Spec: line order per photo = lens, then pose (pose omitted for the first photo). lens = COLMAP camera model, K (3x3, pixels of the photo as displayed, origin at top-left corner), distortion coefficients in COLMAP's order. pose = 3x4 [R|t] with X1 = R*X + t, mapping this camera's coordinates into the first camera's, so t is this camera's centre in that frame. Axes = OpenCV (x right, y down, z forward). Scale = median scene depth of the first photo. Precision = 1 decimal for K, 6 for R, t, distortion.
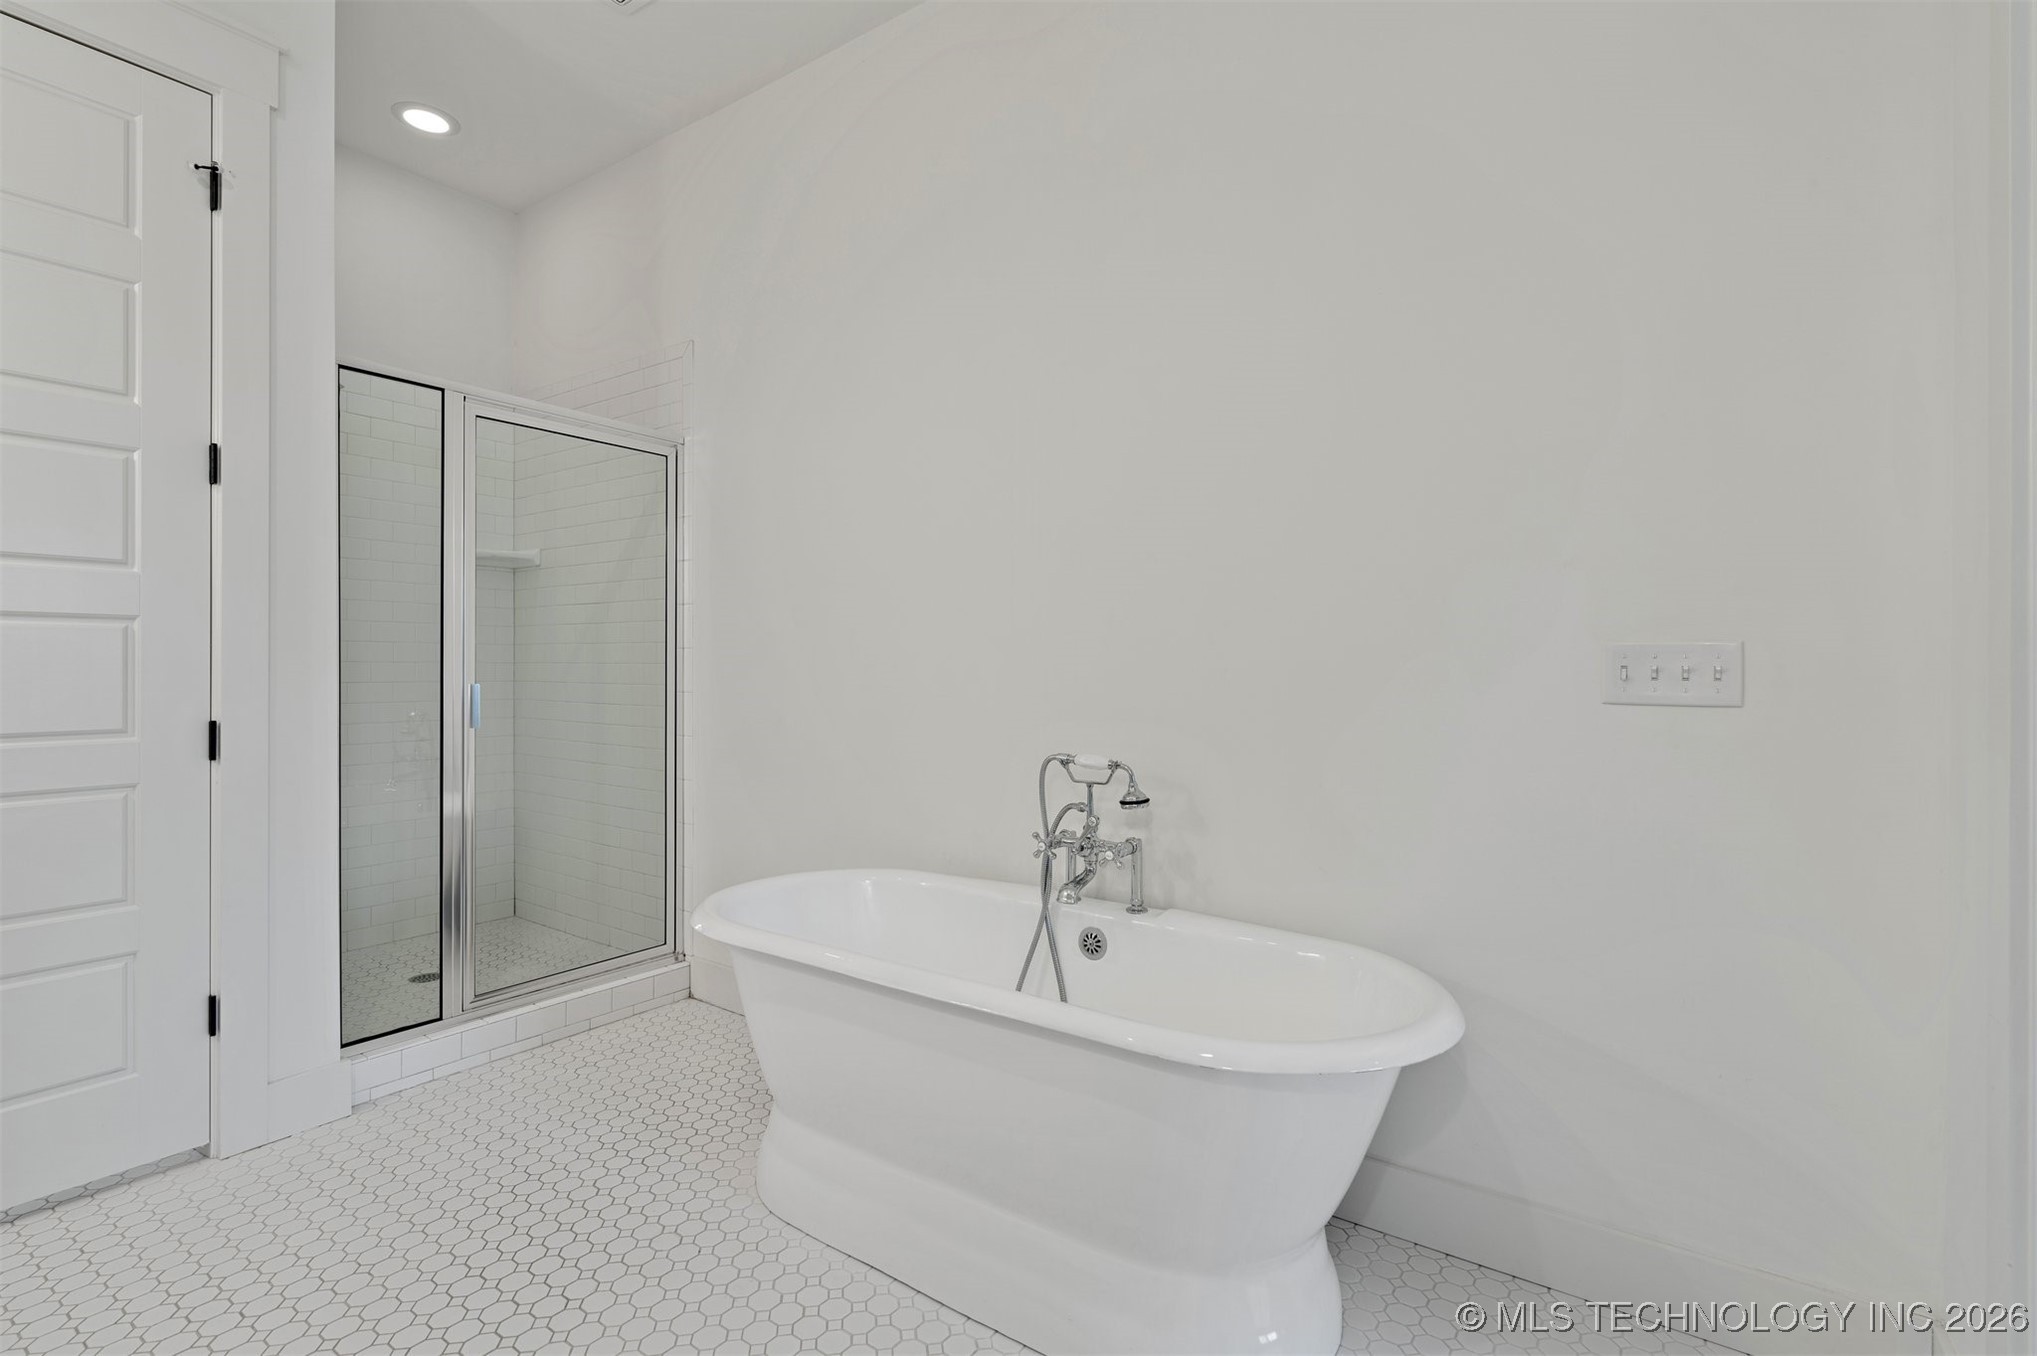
lens RADIAL K [[933.9, 0, 975.2], [0, 933.9, 658.8], [0, 0, 1]] dist [-0.010950, 0.003235]
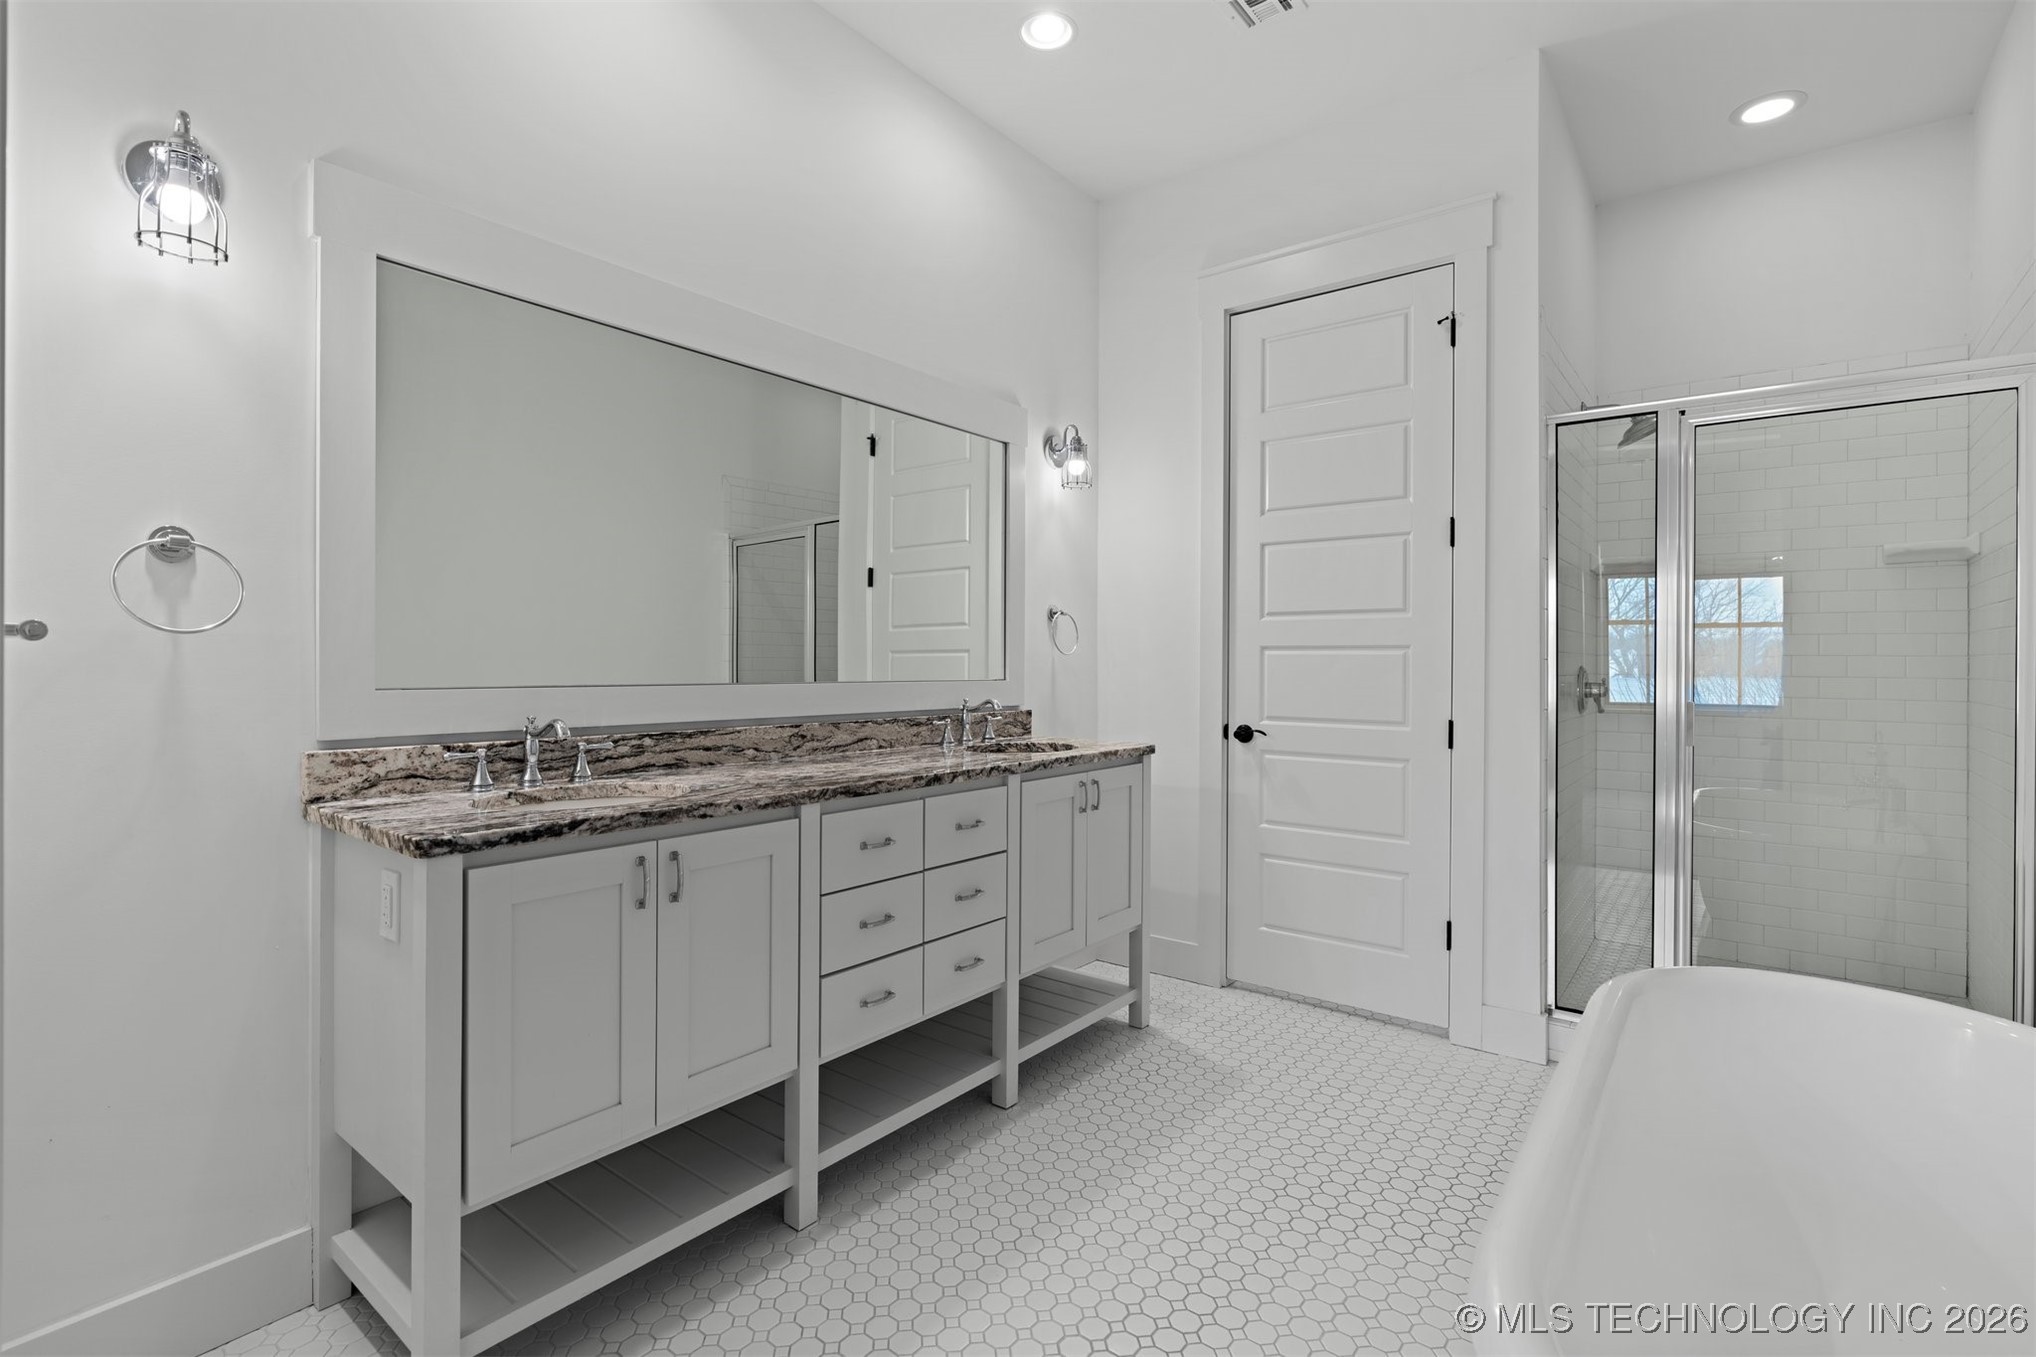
lens RADIAL K [[933.5, 0, 1046.8], [0, 933.5, 653.7], [0, 0, 1]] dist [-0.010950, 0.003235]
pose [[-0.023903, -0.012986, -0.999630, 0.592544], [-0.000132, 0.999916, -0.012986, -0.013279], [0.999714, -0.000178, -0.023903, 0.460997]]
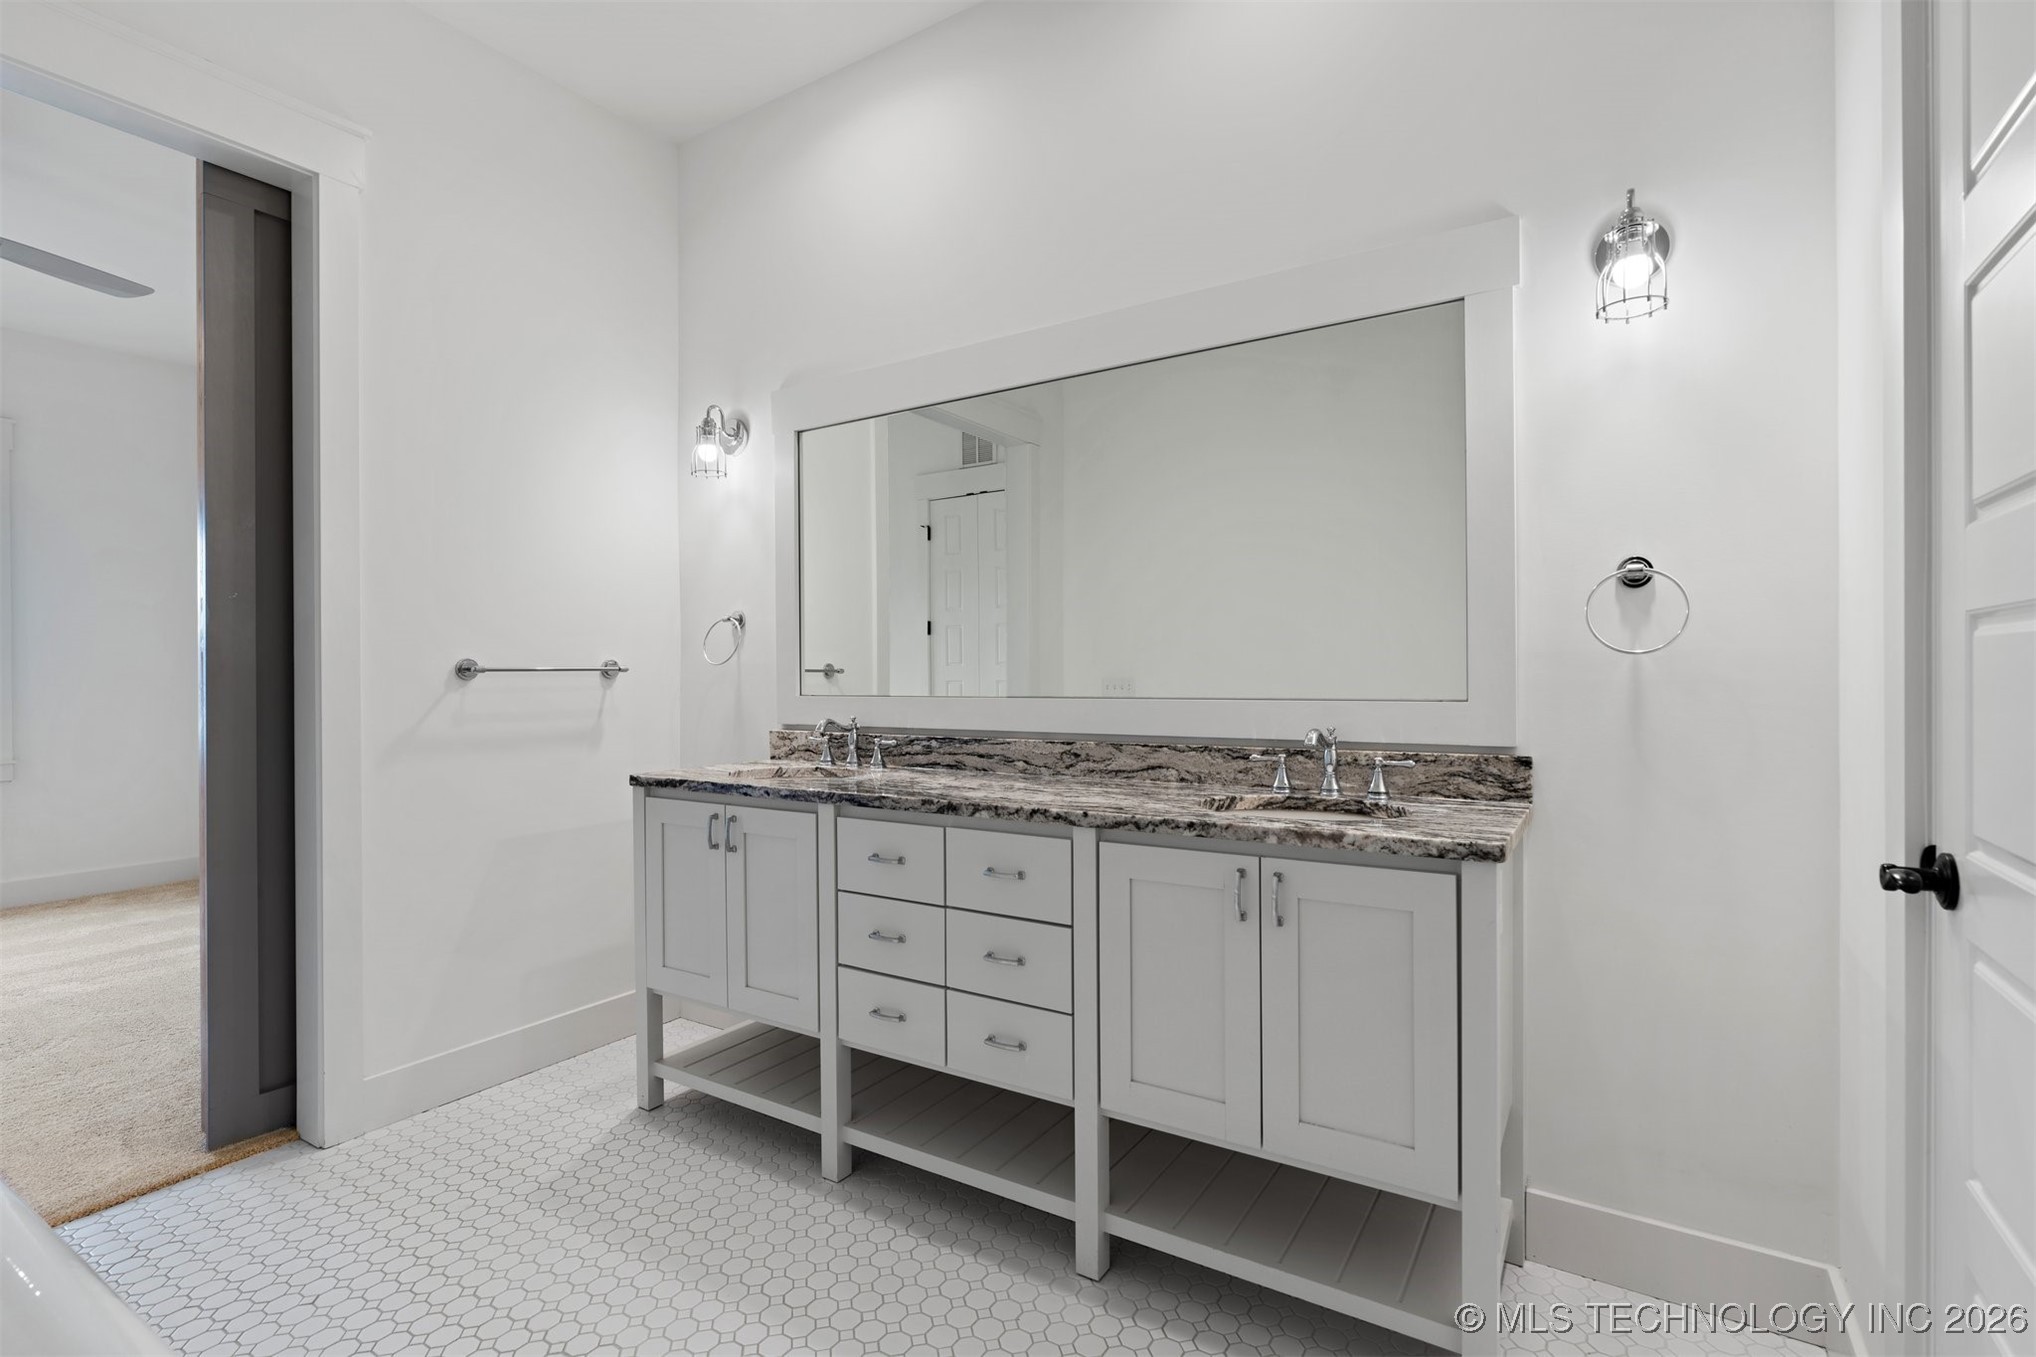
lens RADIAL K [[933.5, 0, 1022.6], [0, 933.5, 681.7], [0, 0, 1]] dist [-0.010950, 0.003235]
pose [[-0.997890, 0.003512, -0.064825, -0.646405], [0.003584, 0.999993, -0.000987, -0.009574], [0.064821, -0.001217, -0.997896, 1.375277]]
